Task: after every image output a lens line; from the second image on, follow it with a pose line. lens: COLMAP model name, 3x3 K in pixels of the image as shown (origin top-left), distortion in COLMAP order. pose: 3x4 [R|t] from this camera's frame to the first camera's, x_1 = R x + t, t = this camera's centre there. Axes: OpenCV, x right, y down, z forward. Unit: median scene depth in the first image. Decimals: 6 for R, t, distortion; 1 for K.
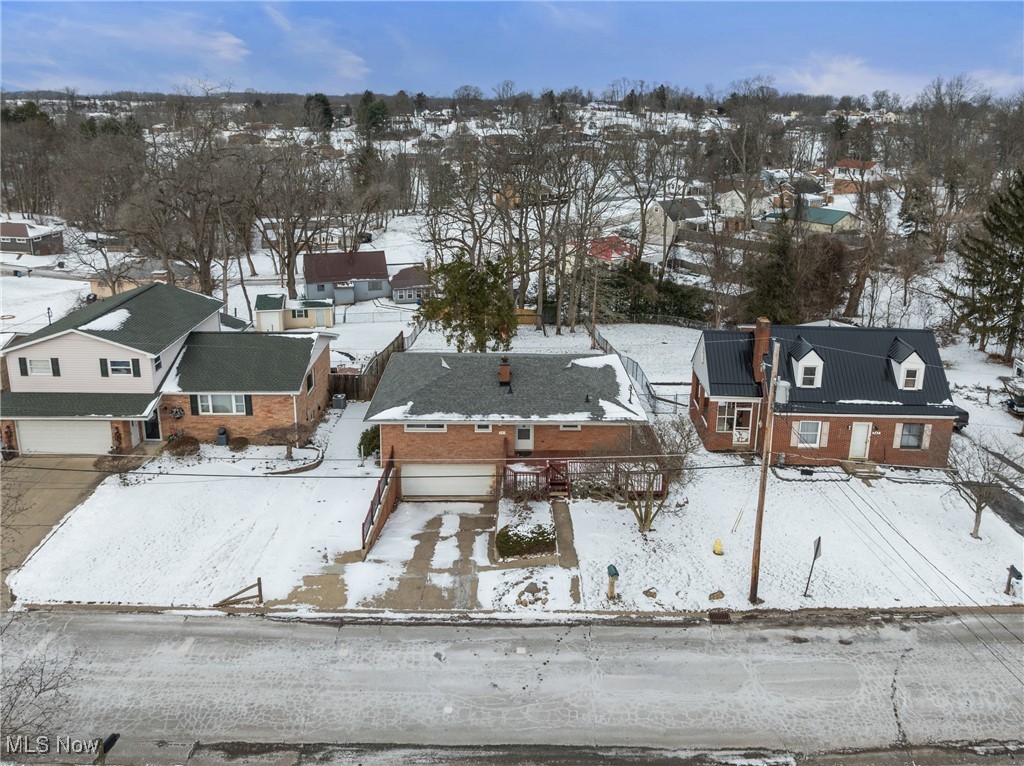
lens RADIAL K [[711.4, 0, 514.8], [0, 711.4, 375.8], [0, 0, 1]] dist [0.001866, 0.005603]
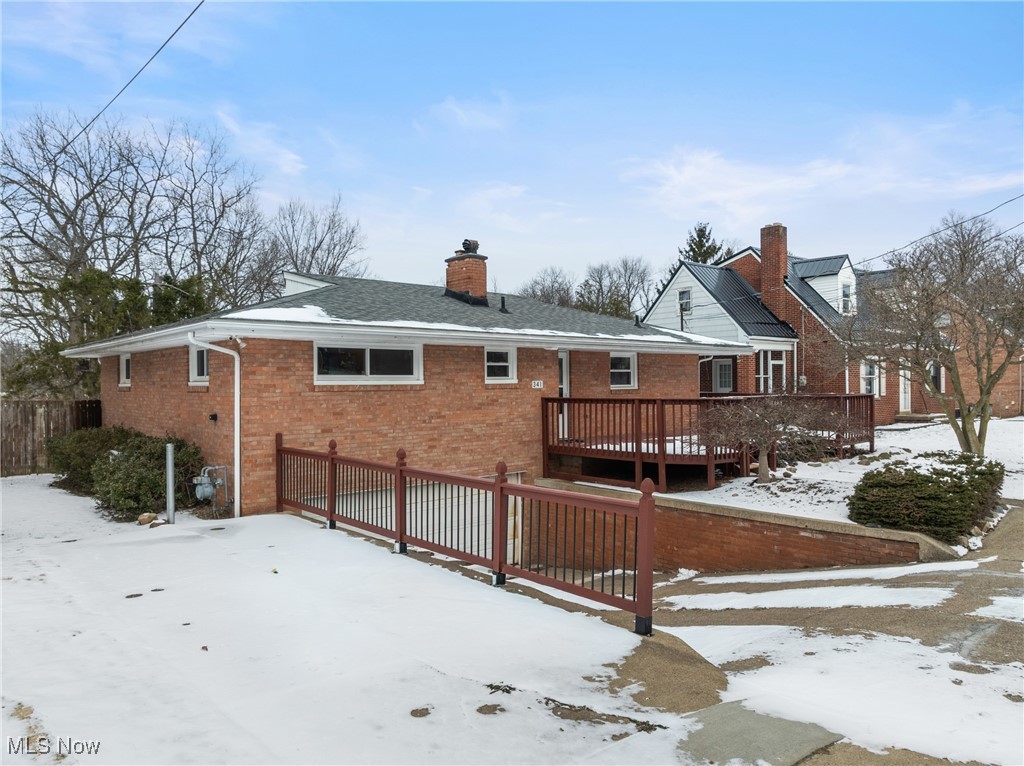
lens RADIAL K [[711.4, 0, 514.8], [0, 711.4, 375.8], [0, 0, 1]] dist [0.001866, 0.005603]
pose [[0.747432, 0.001388, 0.664336, -0.394323], [0.243441, 0.929867, -0.275833, 0.243646], [-0.618127, 0.367894, 0.694675, 0.945629]]
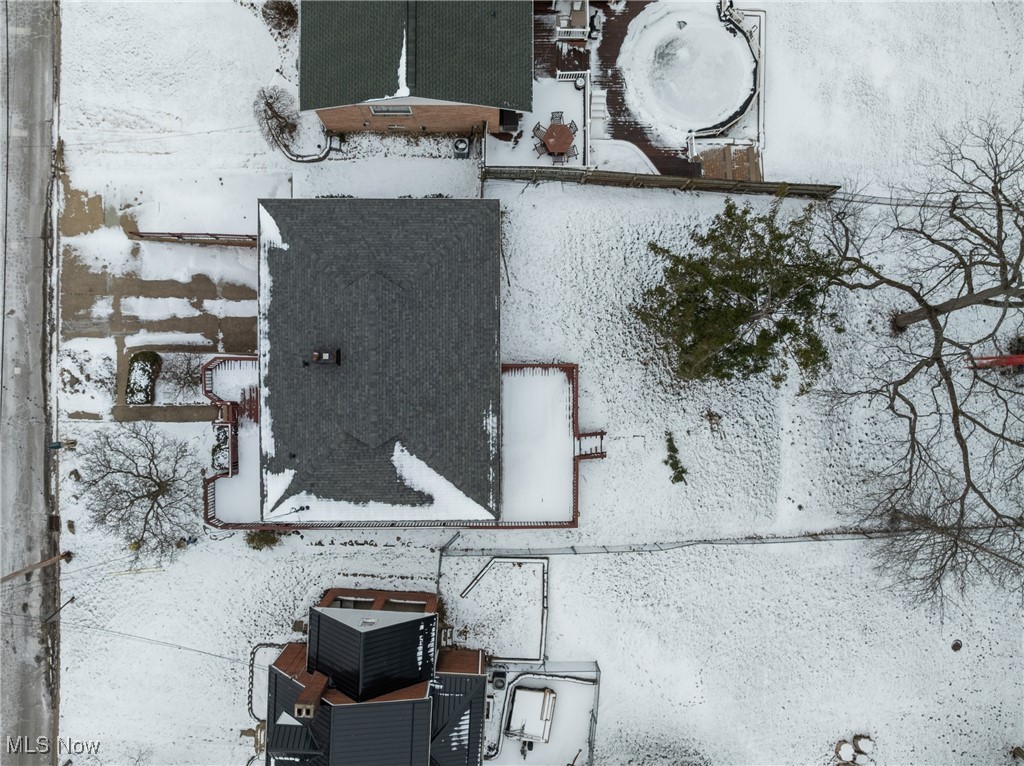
lens RADIAL K [[711.4, 0, 514.8], [0, 711.4, 375.8], [0, 0, 1]] dist [0.001866, 0.005603]
pose [[-0.015908, 0.999769, -0.014450, 0.020767], [-0.335374, 0.008280, 0.942049, -1.132680], [0.941951, 0.019832, 0.335165, 1.295137]]
